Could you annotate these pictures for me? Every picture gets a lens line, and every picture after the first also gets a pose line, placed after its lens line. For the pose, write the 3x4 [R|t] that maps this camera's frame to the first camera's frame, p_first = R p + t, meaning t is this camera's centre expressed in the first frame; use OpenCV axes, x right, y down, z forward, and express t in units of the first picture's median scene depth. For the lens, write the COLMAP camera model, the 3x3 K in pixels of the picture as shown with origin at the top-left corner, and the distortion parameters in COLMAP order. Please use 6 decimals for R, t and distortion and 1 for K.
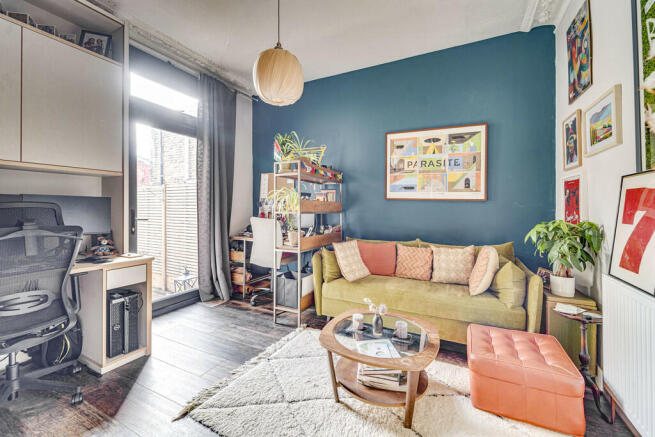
lens RADIAL K [[264.9, 0, 329.7], [0, 264.9, 210.7], [0, 0, 1]] dist [-0.000376, -0.000201]
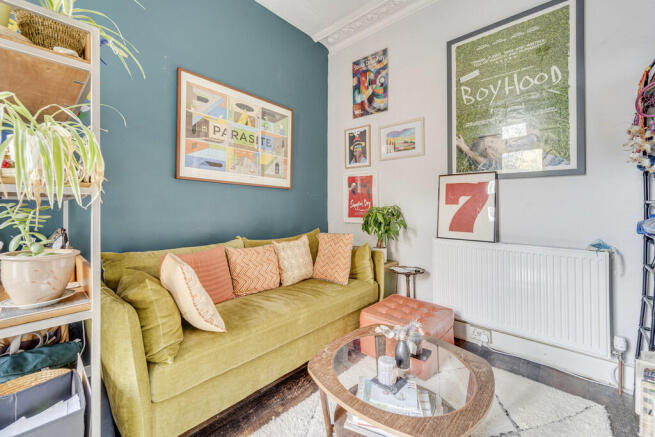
lens RADIAL K [[264.9, 0, 329.7], [0, 264.9, 210.7], [0, 0, 1]] dist [-0.000376, -0.000201]
pose [[0.278671, -0.019834, 0.960182, -0.308879], [0.003342, 0.999801, 0.019682, 0.024144], [-0.960381, -0.002276, 0.278681, 0.567707]]
